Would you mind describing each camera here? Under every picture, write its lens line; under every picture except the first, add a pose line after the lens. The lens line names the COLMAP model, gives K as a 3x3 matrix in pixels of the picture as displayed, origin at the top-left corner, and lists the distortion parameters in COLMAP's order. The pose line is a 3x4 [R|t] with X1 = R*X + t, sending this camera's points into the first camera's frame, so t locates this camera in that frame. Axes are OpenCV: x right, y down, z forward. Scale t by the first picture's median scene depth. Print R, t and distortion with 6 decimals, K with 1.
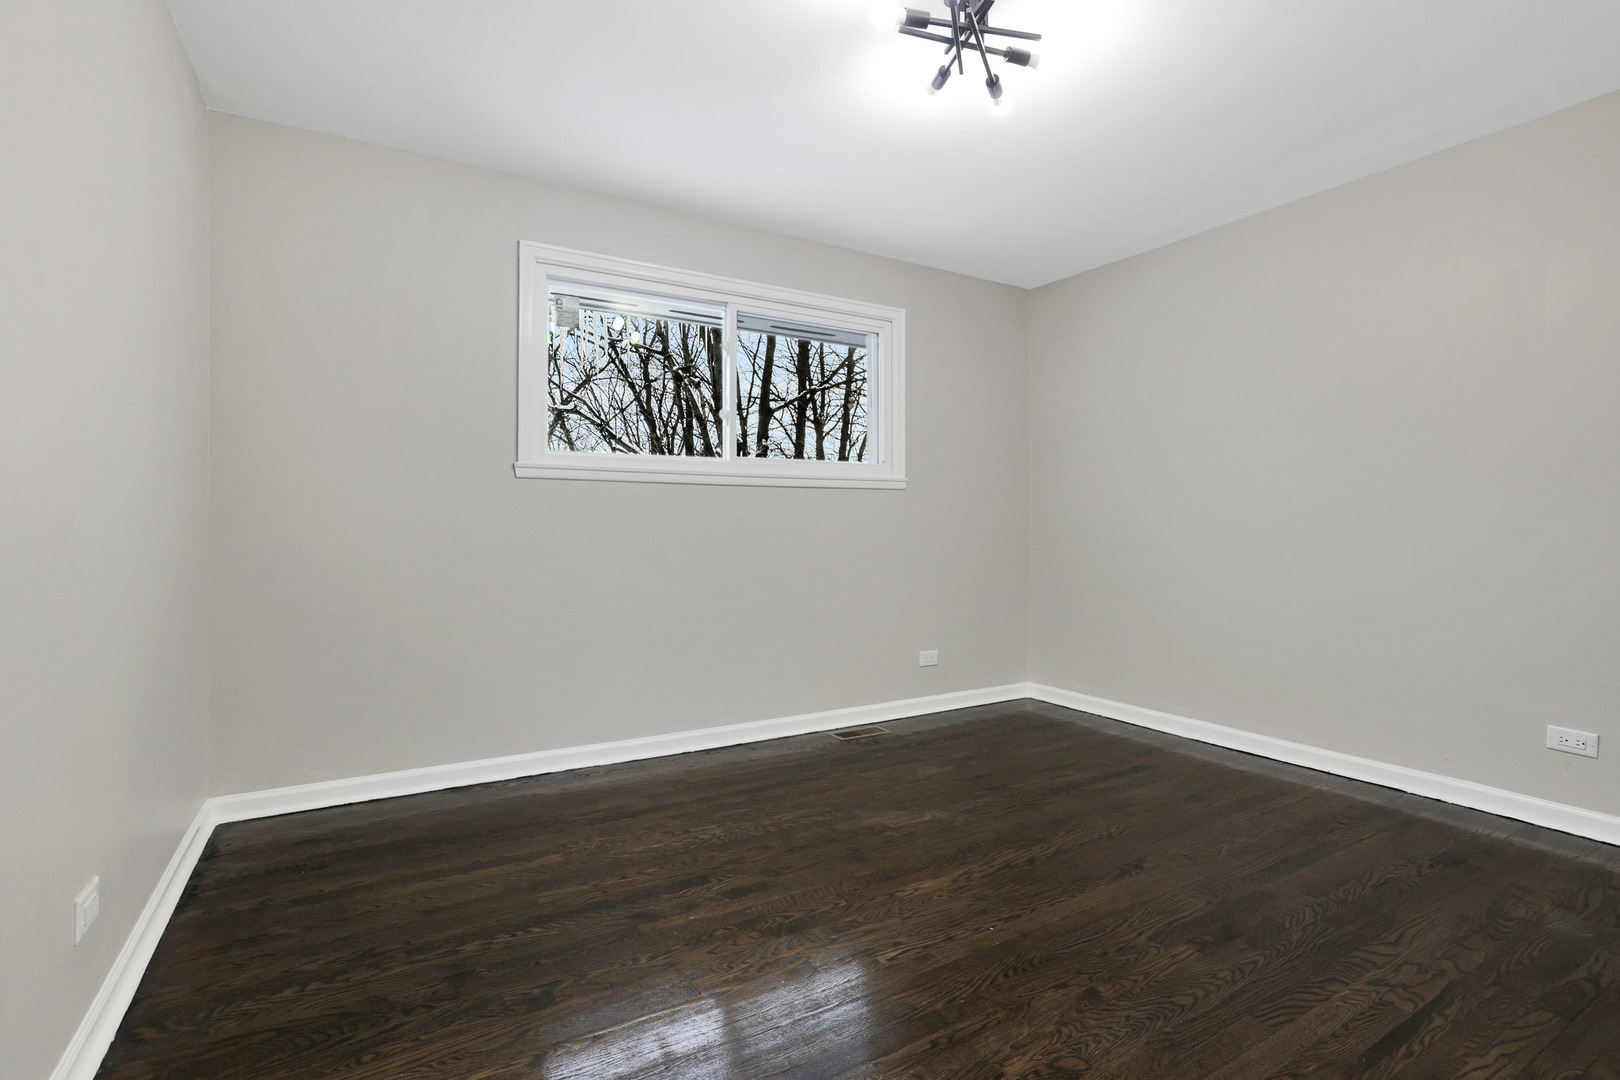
lens RADIAL K [[768.1, 0, 810.5], [0, 768.1, 540.6], [0, 0, 1]] dist [0.000690, 0.000100]
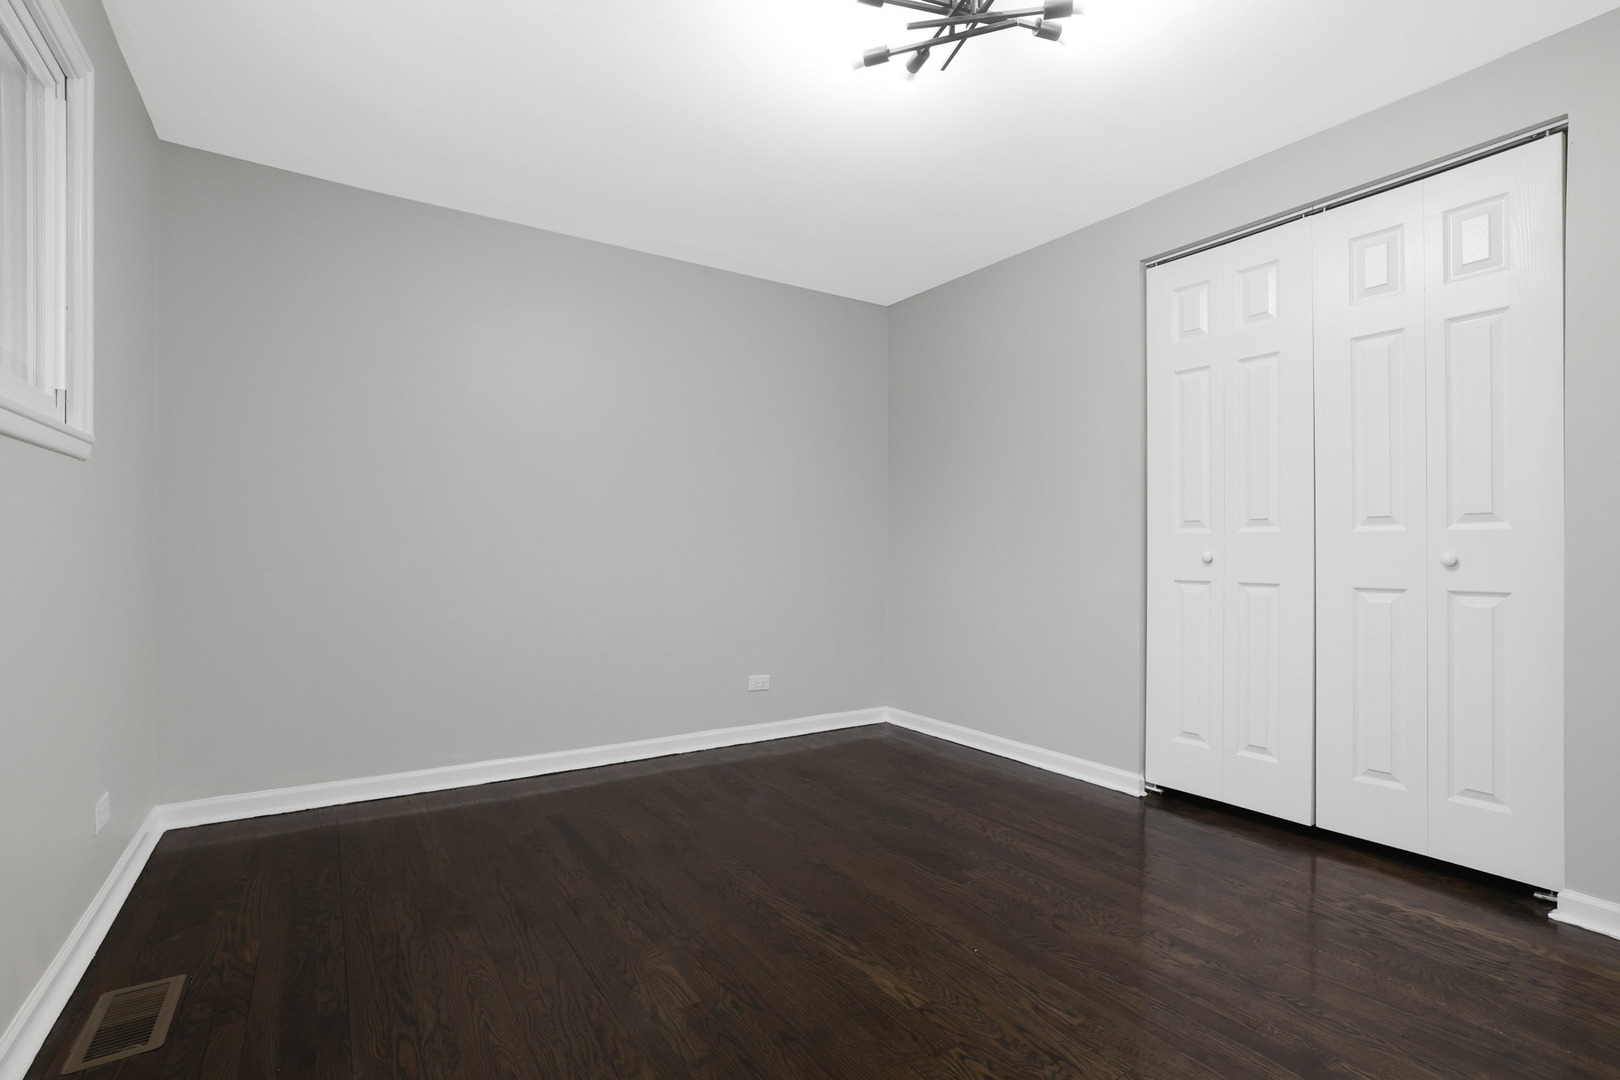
lens RADIAL K [[741.9, 0, 807.5], [0, 741.9, 548.7], [0, 0, 1]] dist [-0.011337, 0.001070]
pose [[-0.042342, 0.003299, 0.999098, -0.591063], [0.009271, 0.999953, -0.002909, -0.013431], [-0.999060, 0.009139, -0.042370, 1.035472]]
